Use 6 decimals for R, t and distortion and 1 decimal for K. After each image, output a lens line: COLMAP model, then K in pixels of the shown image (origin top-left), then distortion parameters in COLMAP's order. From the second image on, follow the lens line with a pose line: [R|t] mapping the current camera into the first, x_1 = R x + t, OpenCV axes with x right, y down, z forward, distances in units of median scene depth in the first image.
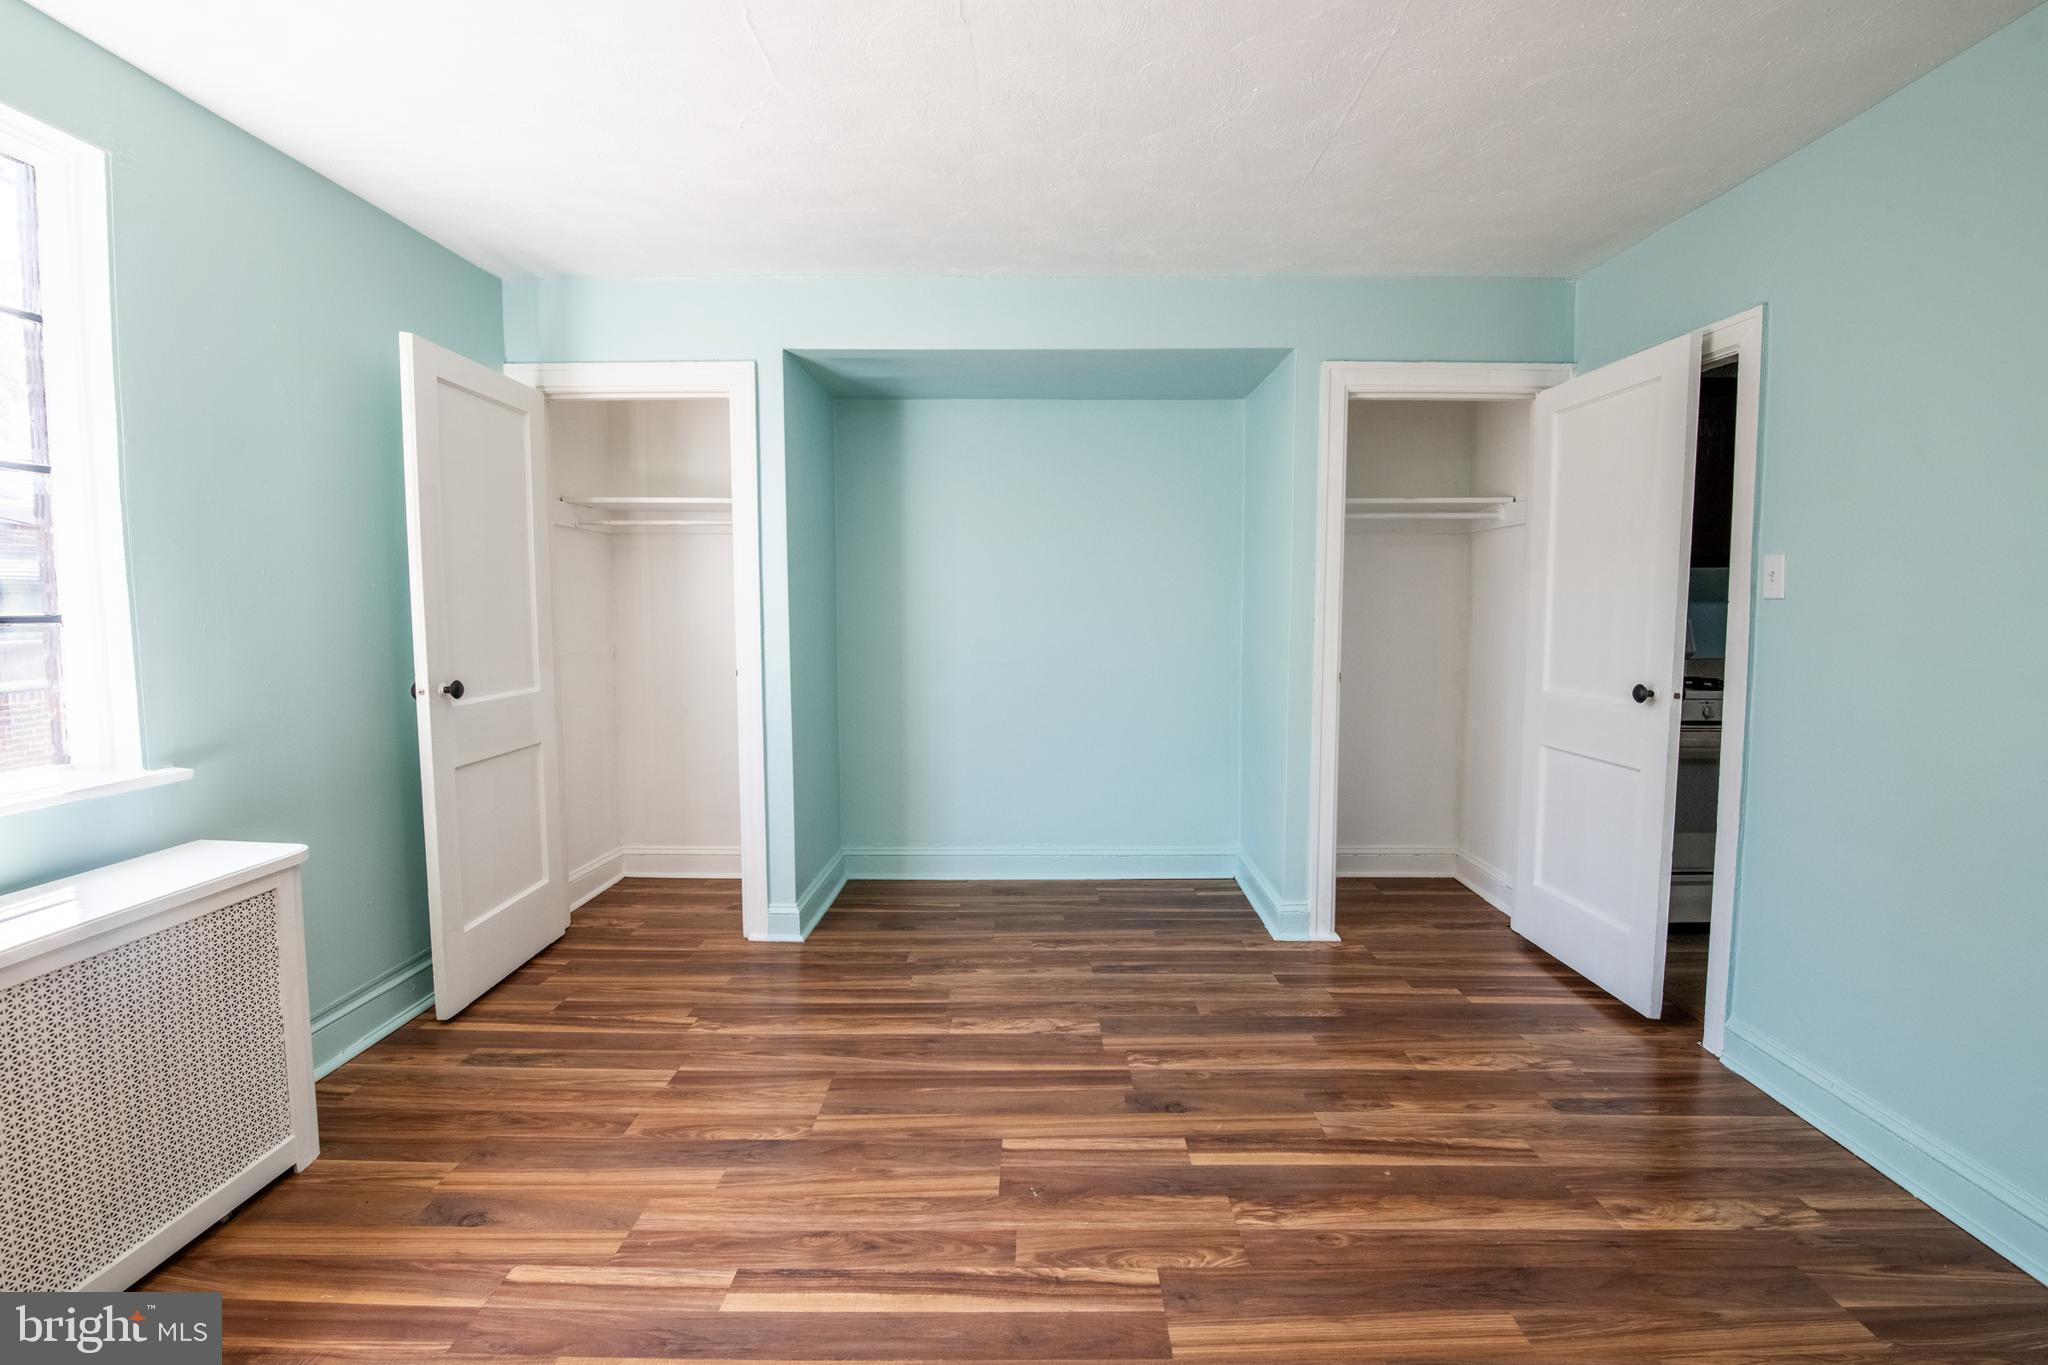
lens RADIAL K [[886.0, 0, 1036.4], [0, 886.0, 672.6], [0, 0, 1]] dist [-0.015430, -0.003499]
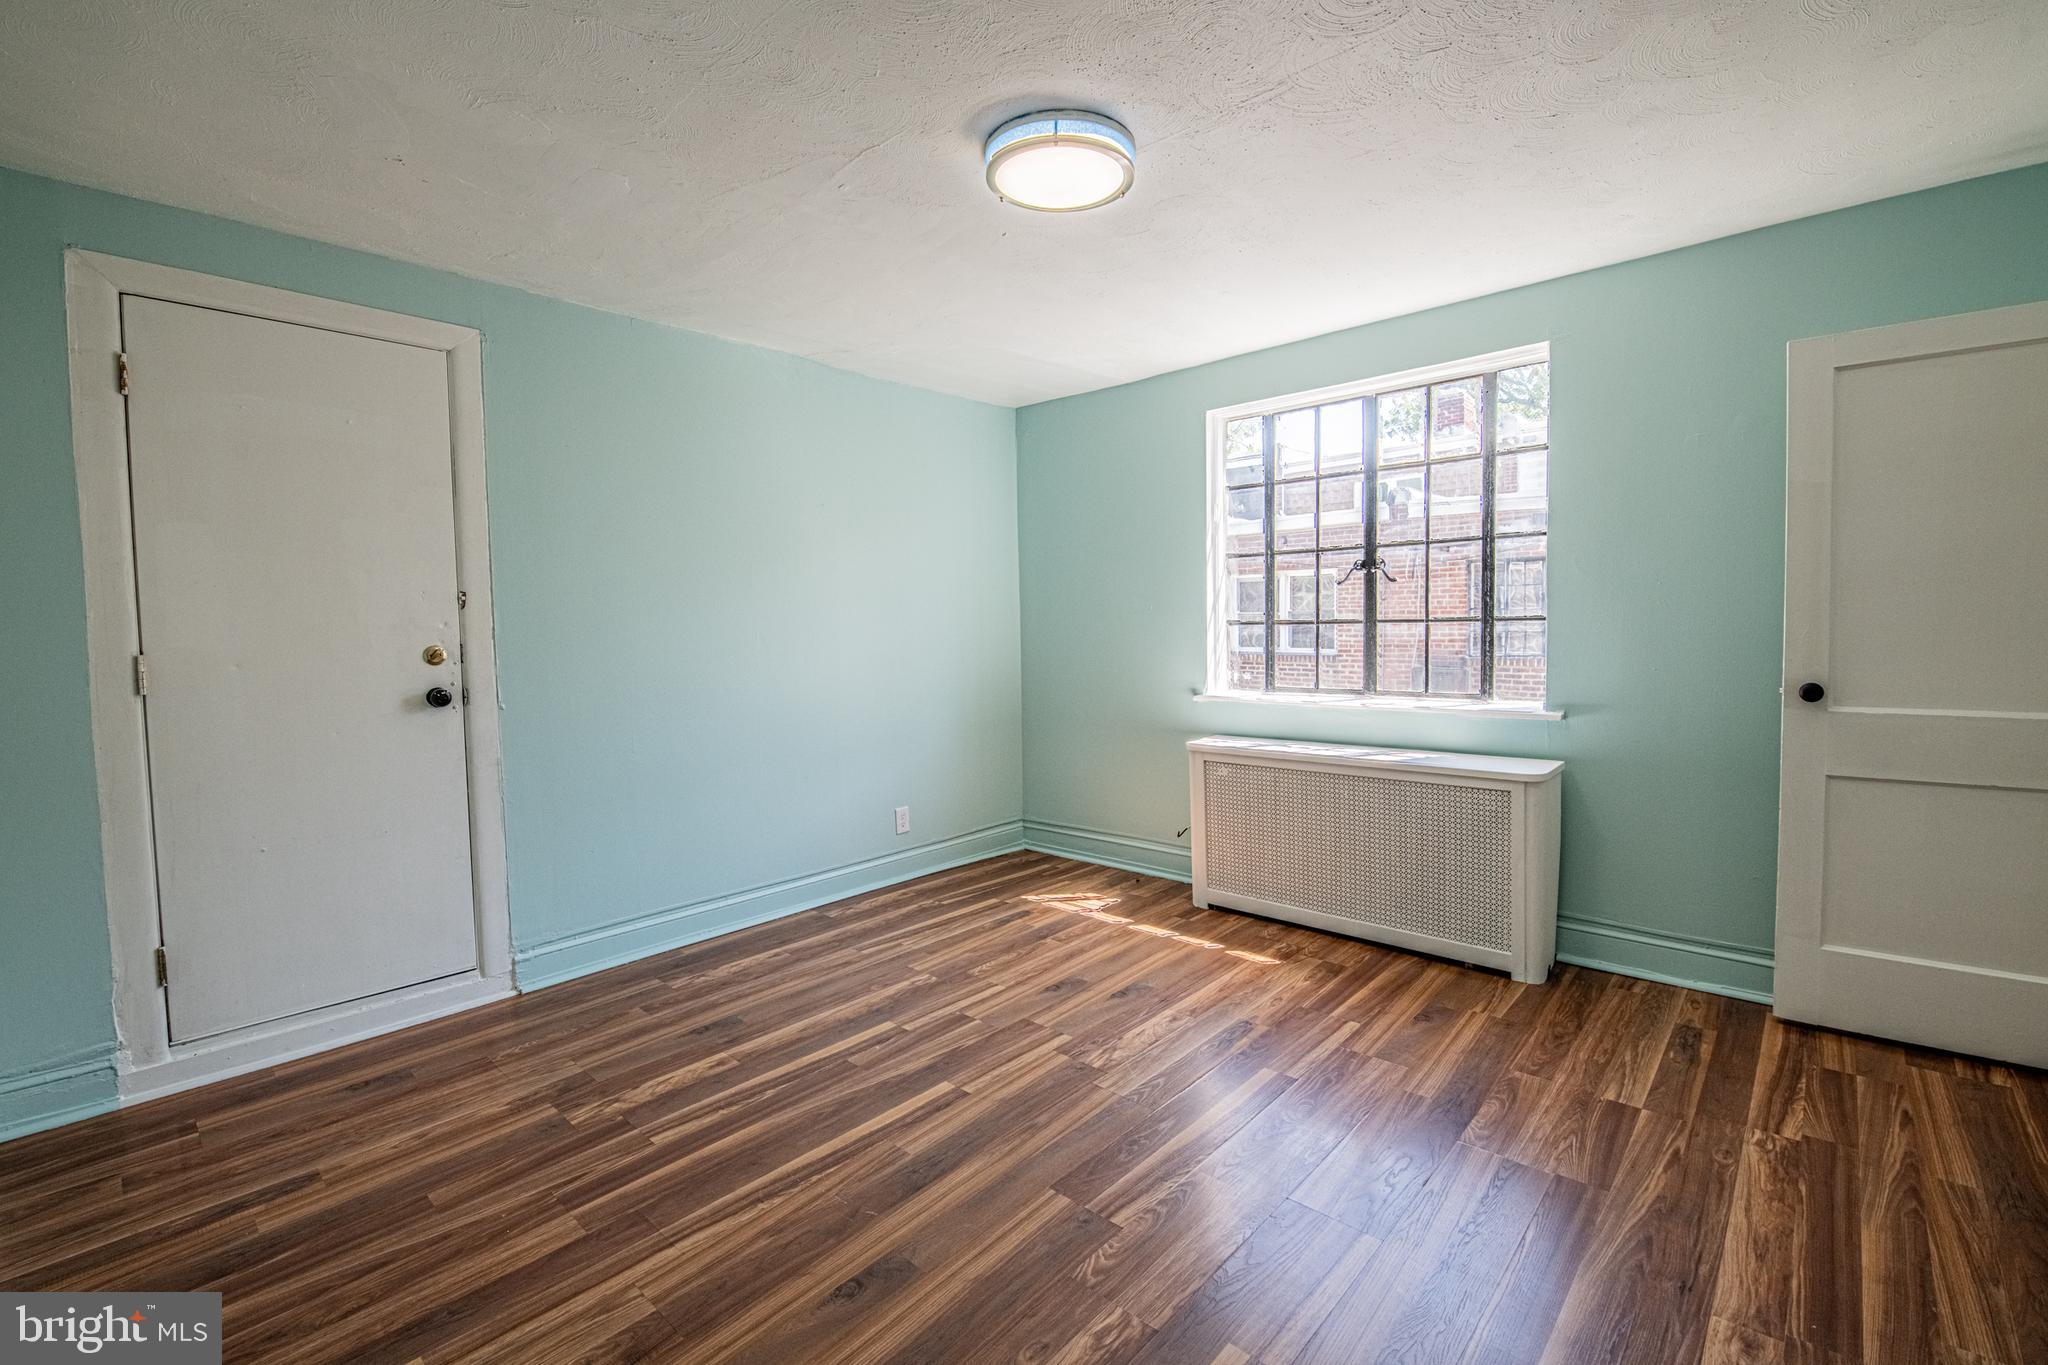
lens RADIAL K [[886.0, 0, 1030.7], [0, 886.0, 674.5], [0, 0, 1]] dist [-0.015430, -0.003499]
pose [[-0.670551, 0.058381, -0.739563, 0.905881], [-0.034574, 0.993356, 0.109764, -0.109804], [0.741058, 0.099172, -0.664077, 1.451599]]
